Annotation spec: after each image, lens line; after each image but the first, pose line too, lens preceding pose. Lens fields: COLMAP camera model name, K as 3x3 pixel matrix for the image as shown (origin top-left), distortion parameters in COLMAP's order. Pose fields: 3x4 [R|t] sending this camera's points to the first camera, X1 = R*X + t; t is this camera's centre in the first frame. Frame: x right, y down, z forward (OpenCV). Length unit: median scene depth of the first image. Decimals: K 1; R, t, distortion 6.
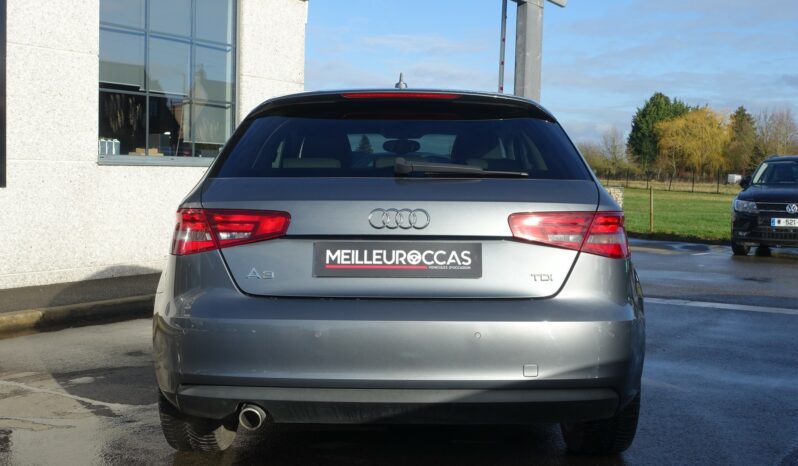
lens RADIAL K [[1086.2, 0, 393.7], [0, 1086.2, 228.5], [0, 0, 1]] dist [-0.006272, 0.000000]
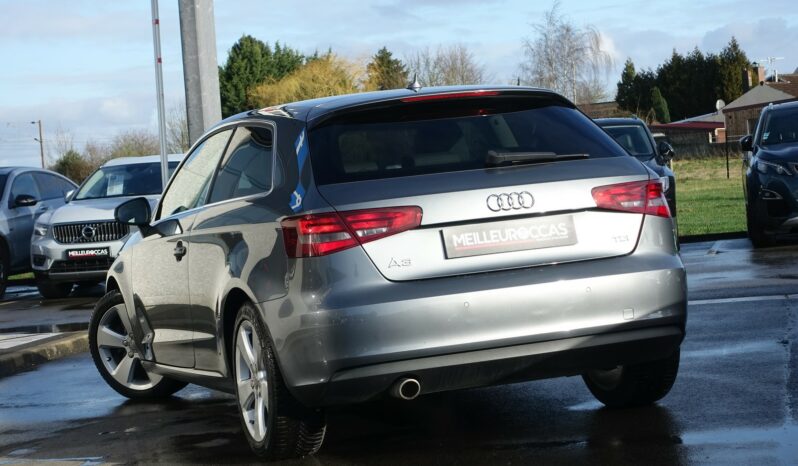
lens RADIAL K [[2405.3, 0, 400.4], [0, 2405.3, 234.0], [0, 0, 1]] dist [0.105634, 0.000000]
pose [[0.921062, -0.105888, 0.374743, -1.017695], [0.119535, 0.992741, -0.013288, 0.043773], [-0.370616, 0.057034, 0.927033, -1.286674]]
